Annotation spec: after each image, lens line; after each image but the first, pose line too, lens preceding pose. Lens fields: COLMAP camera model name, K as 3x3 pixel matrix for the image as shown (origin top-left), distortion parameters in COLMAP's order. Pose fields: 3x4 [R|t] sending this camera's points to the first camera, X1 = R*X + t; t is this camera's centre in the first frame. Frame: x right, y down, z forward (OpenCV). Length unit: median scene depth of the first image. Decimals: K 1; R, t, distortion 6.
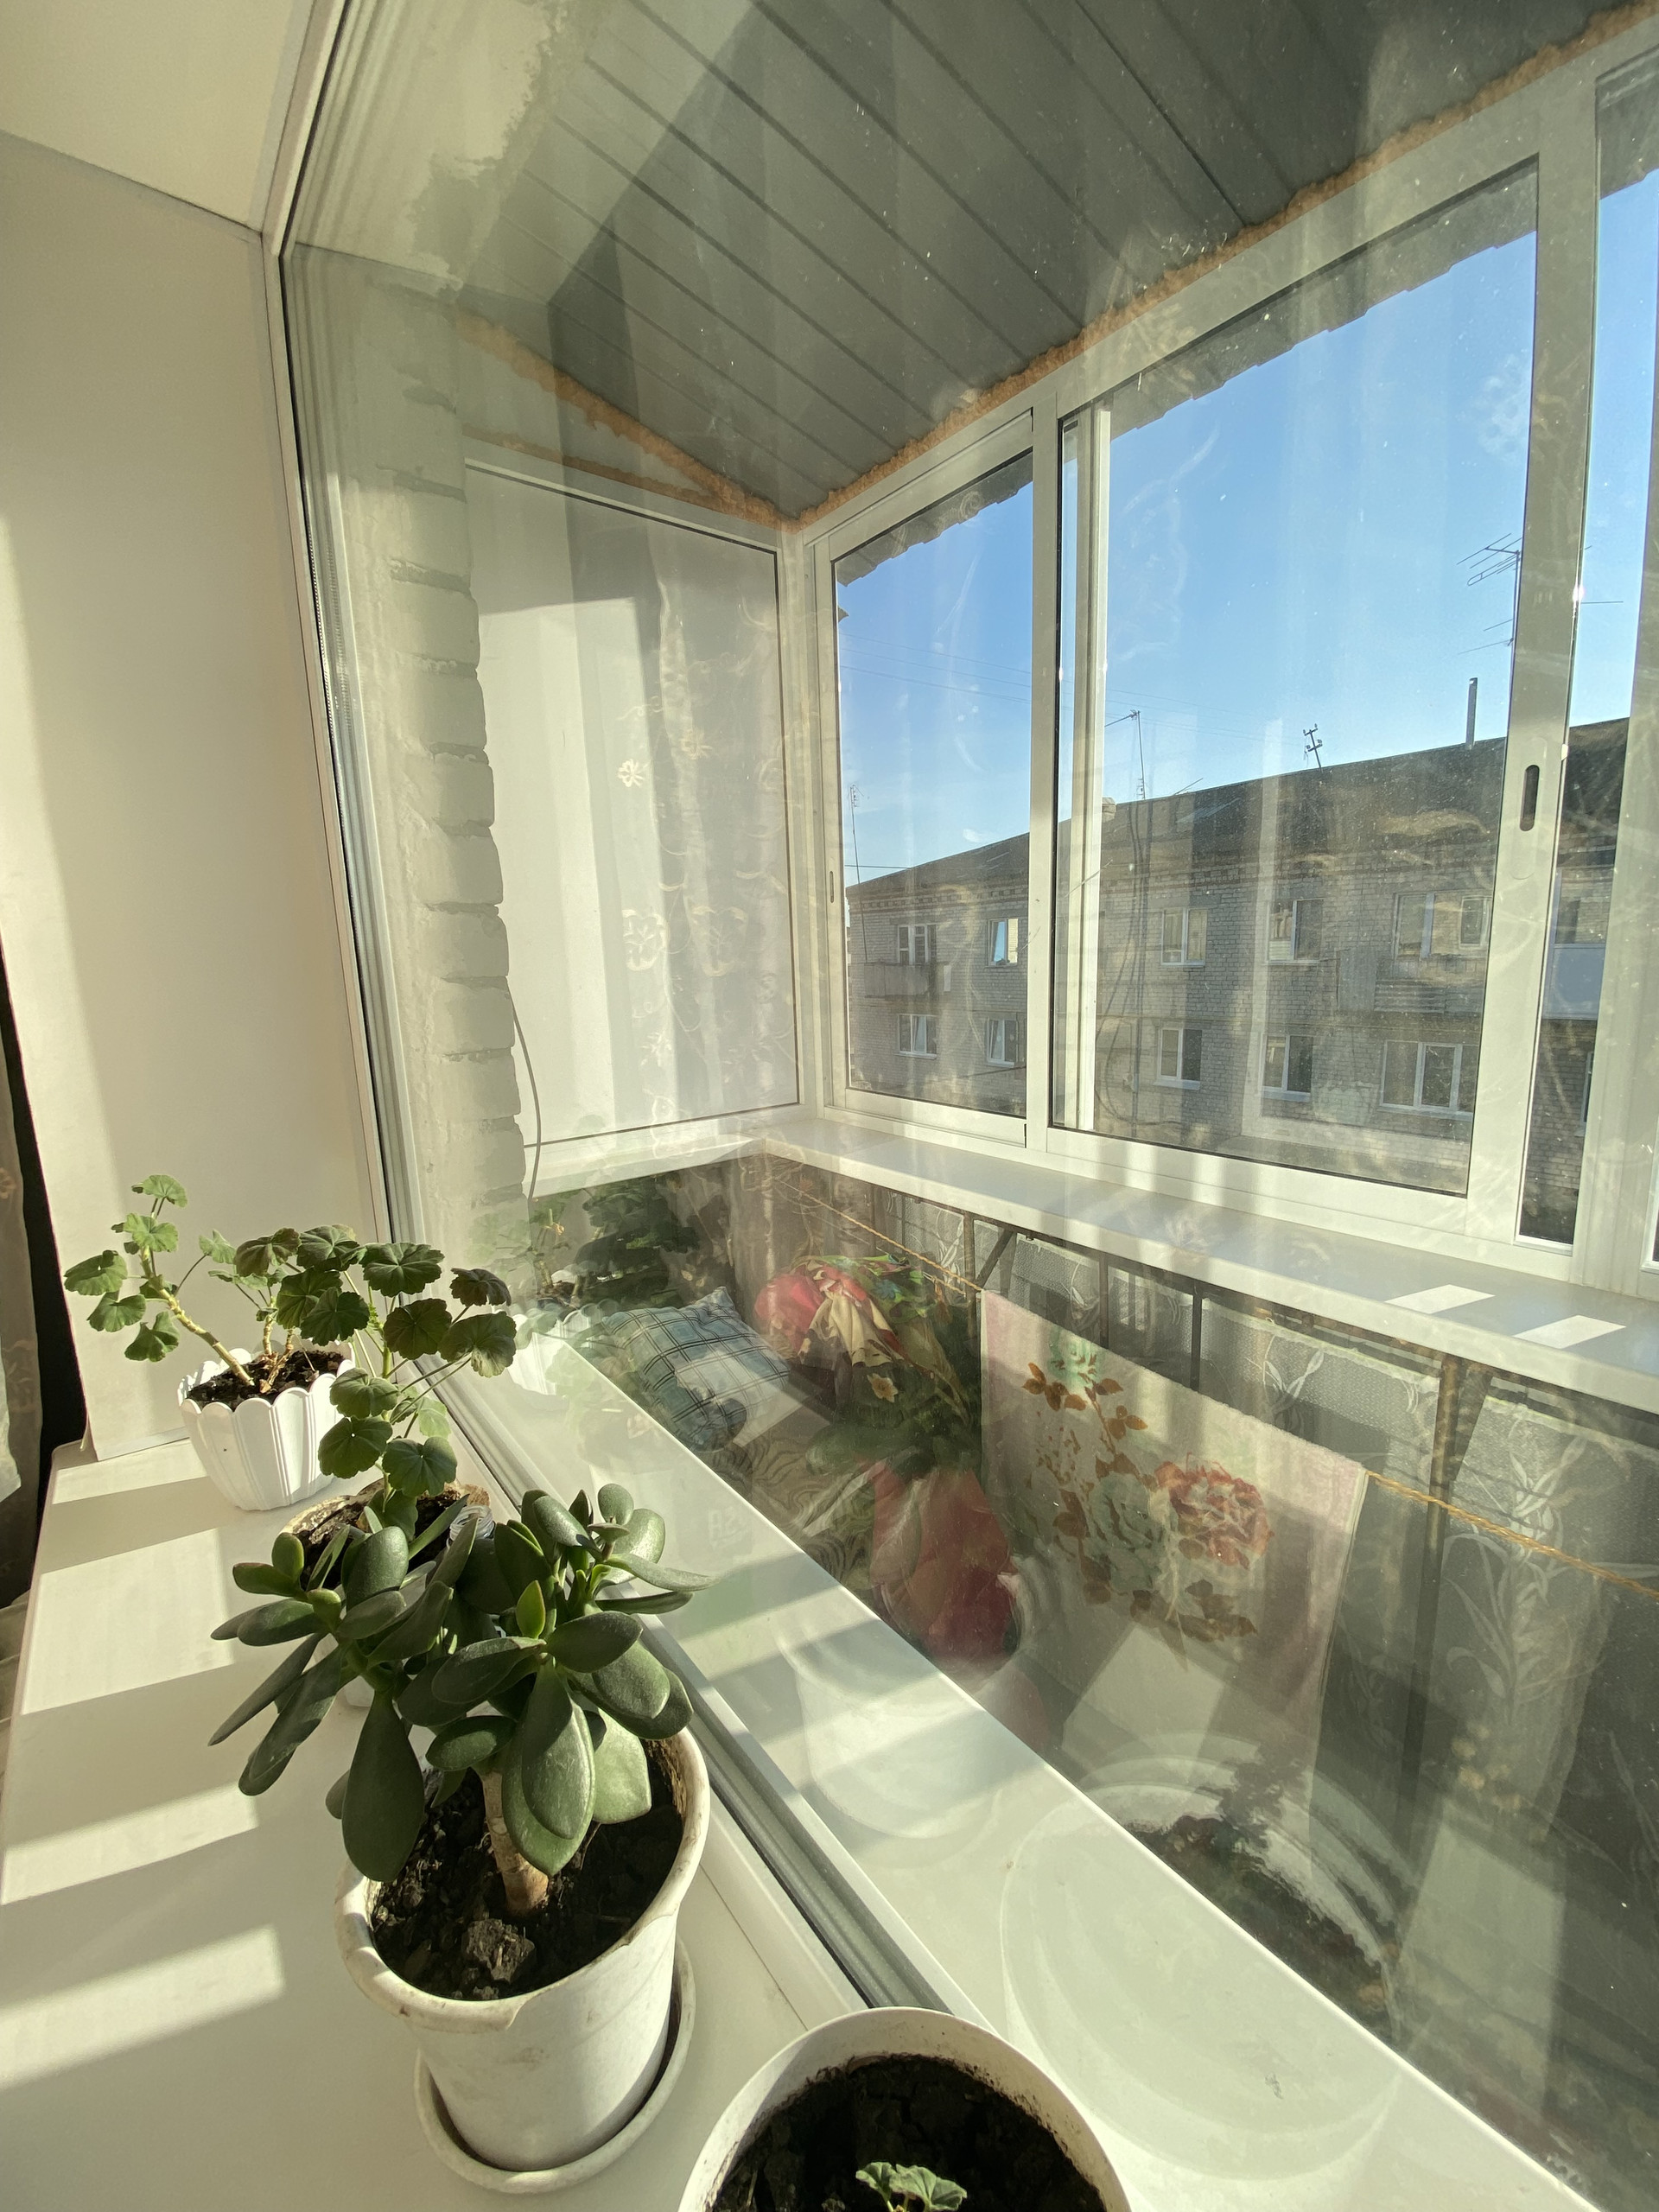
lens RADIAL K [[888.9, 0, 840.8], [0, 888.9, 1094.6], [0, 0, 1]] dist [0.045874, -0.037558]
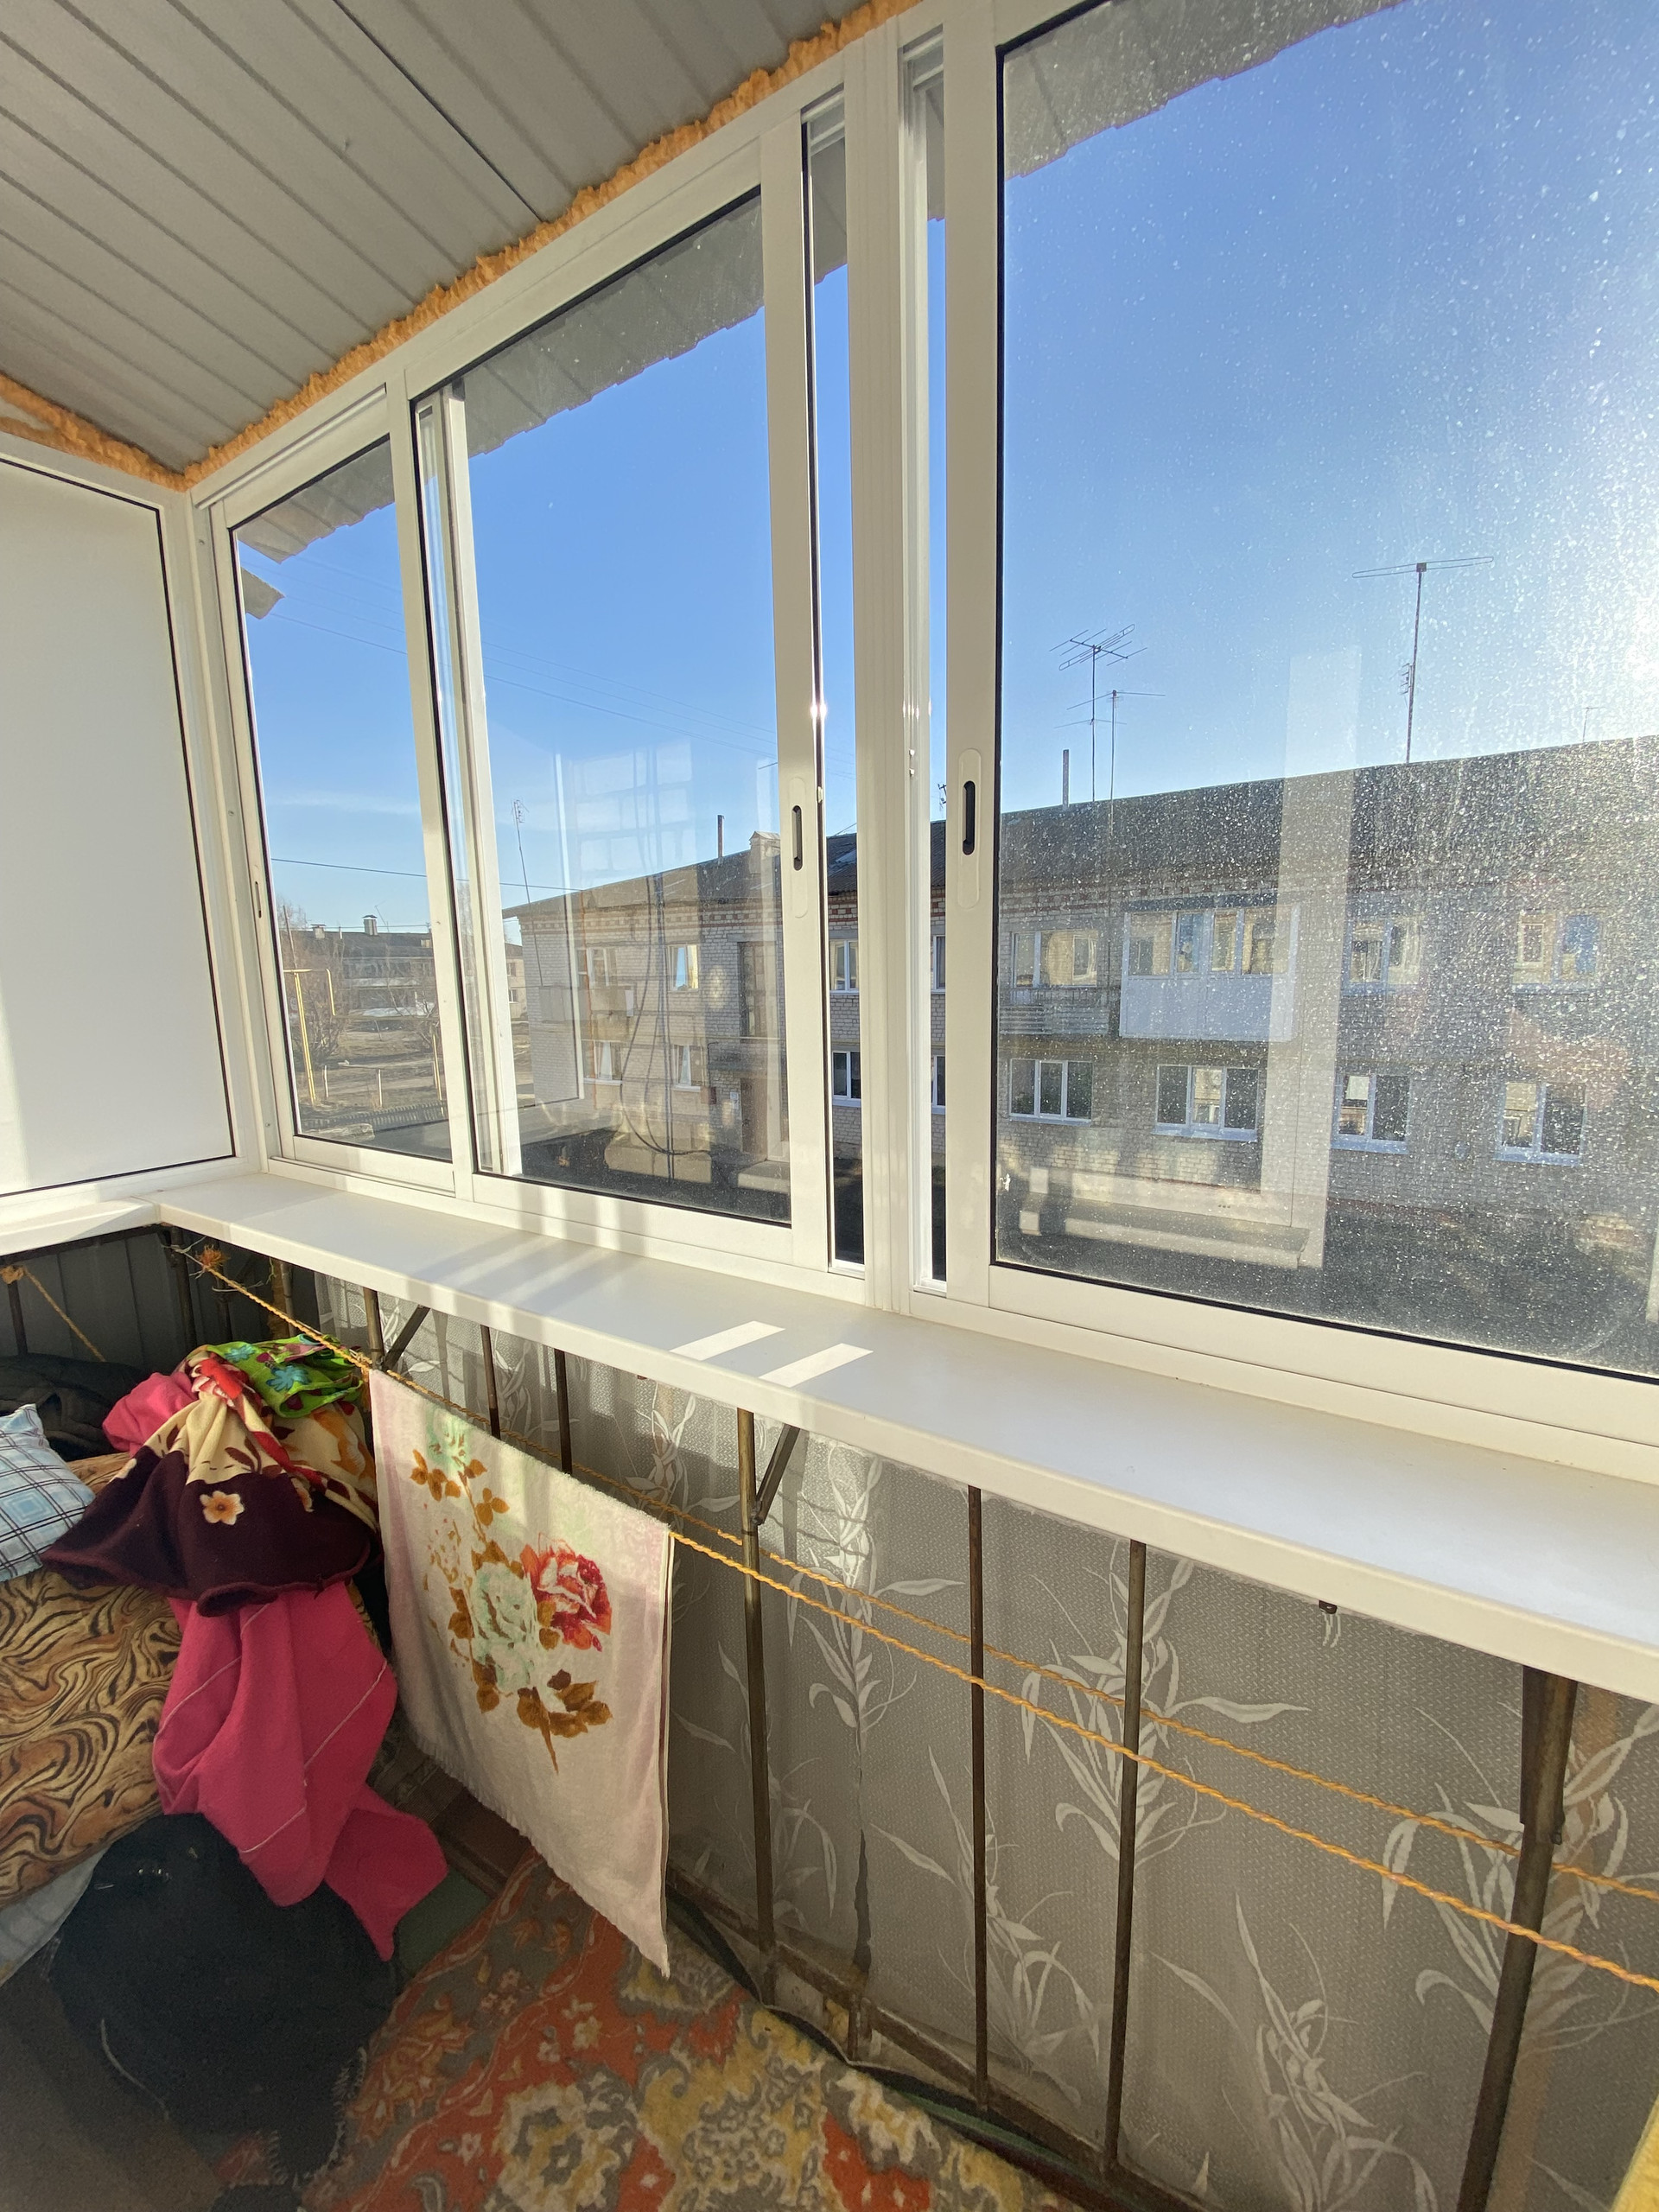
lens RADIAL K [[903.9, 0, 824.5], [0, 903.9, 1095.7], [0, 0, 1]] dist [0.001469, -0.008654]
pose [[0.948253, -0.037537, 0.315290, 0.342137], [0.046380, 0.998712, -0.020588, -0.007564], [-0.314111, 0.034146, 0.948772, 0.028560]]
